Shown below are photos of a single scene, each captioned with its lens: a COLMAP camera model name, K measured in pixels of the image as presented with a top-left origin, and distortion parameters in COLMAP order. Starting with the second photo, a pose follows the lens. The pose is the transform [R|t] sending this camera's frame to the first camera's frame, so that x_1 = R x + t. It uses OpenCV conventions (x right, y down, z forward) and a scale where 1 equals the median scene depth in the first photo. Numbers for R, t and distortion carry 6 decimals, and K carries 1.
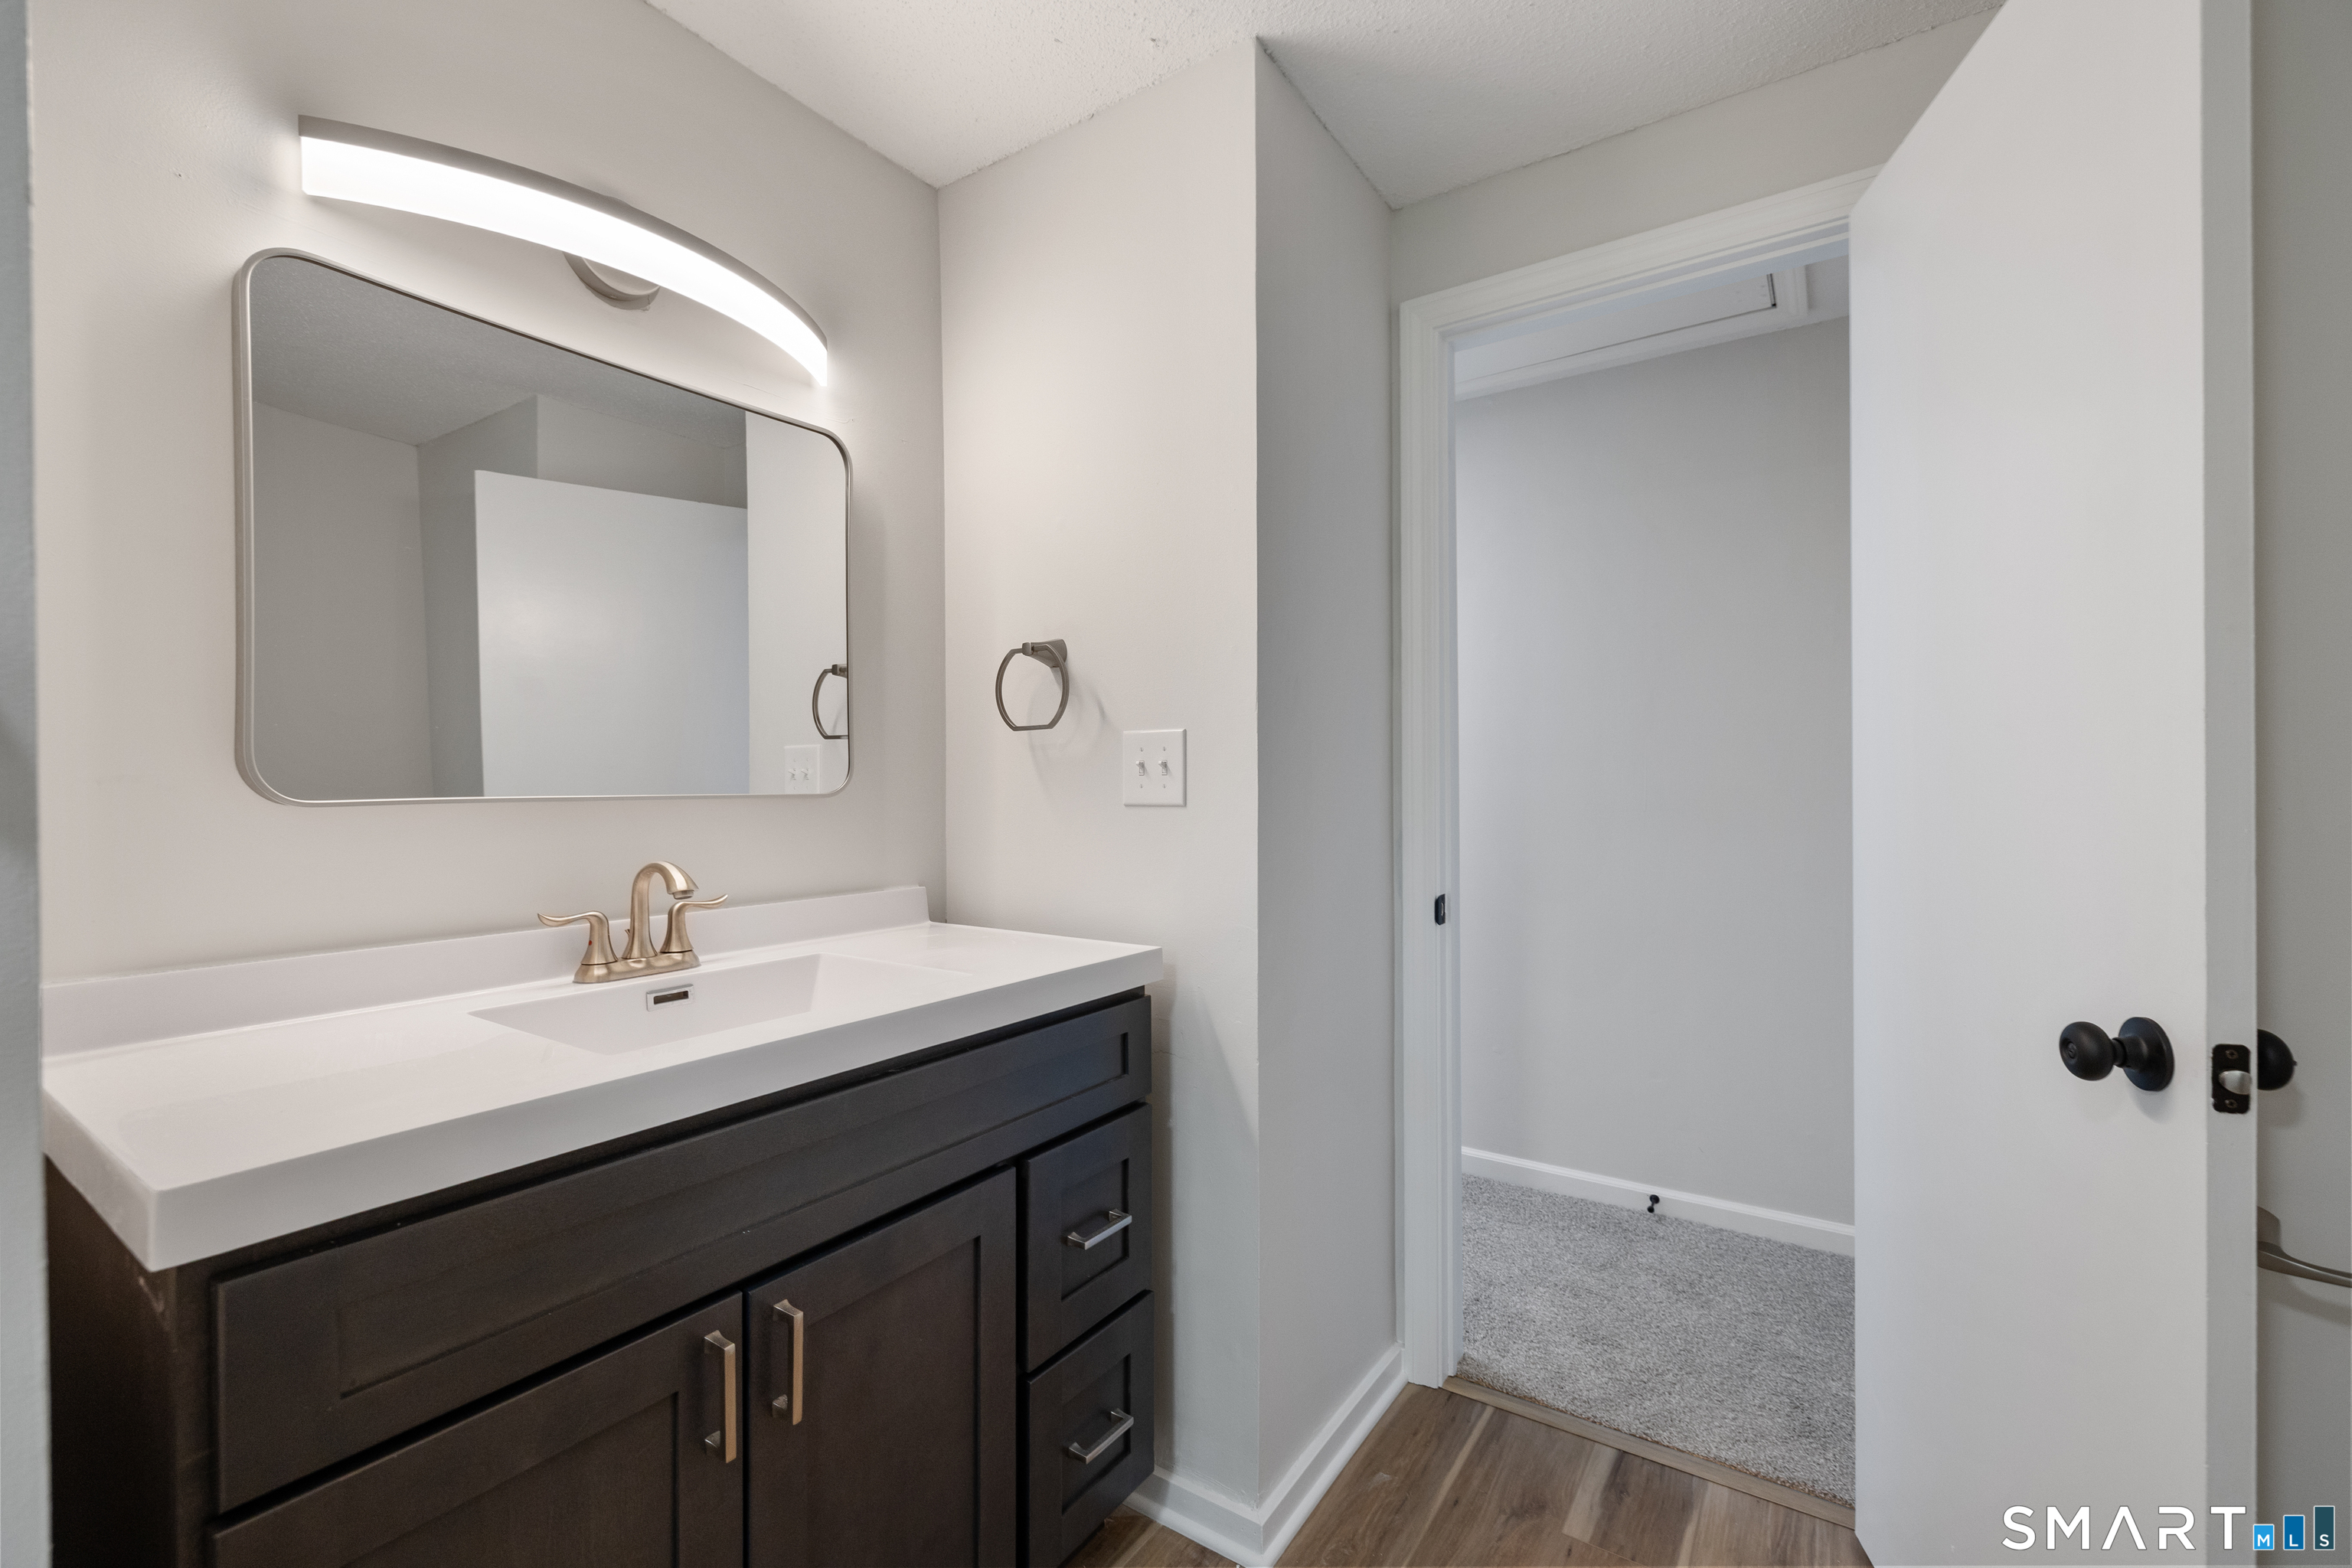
lens RADIAL K [[988.1, 0, 1188.6], [0, 988.1, 786.1], [0, 0, 1]] dist [0.000503, -0.000689]
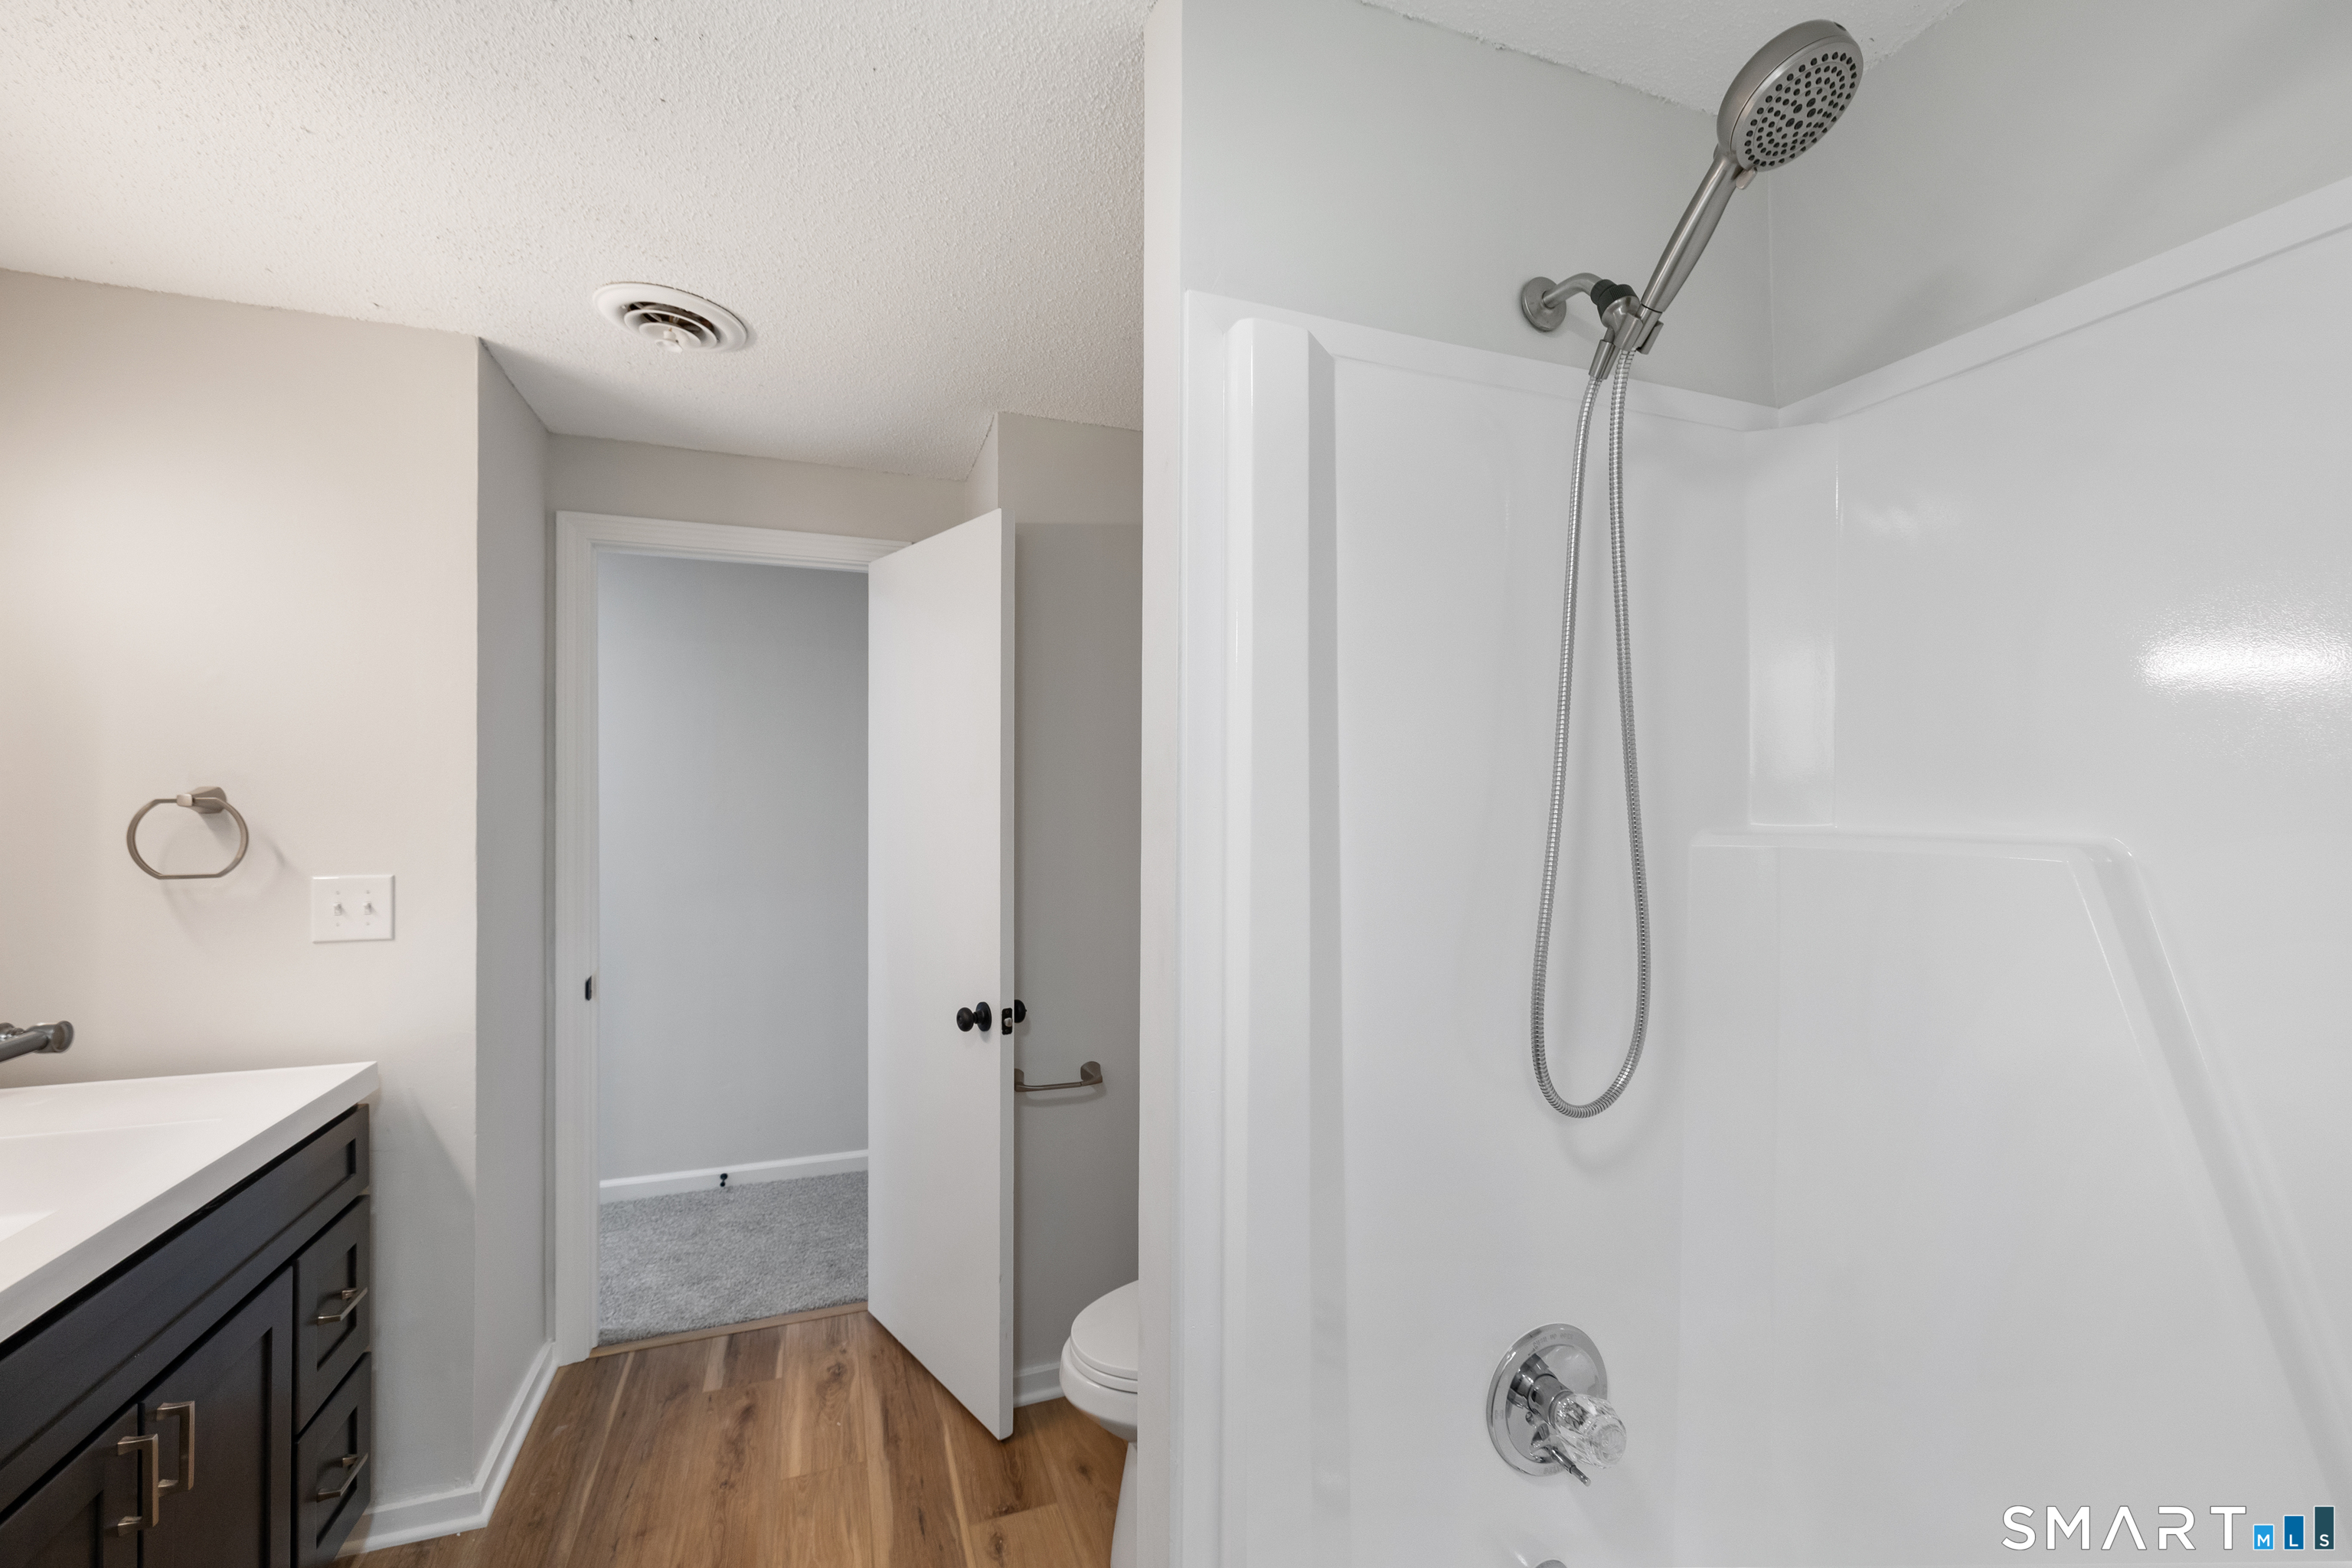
lens RADIAL K [[988.1, 0, 1190.7], [0, 988.1, 794.1], [0, 0, 1]] dist [0.000503, -0.000689]
pose [[0.584608, 0.006241, 0.811292, -0.386293], [-0.003154, 0.999980, -0.005419, -0.143590], [-0.811310, 0.000609, 0.584616, -0.454007]]
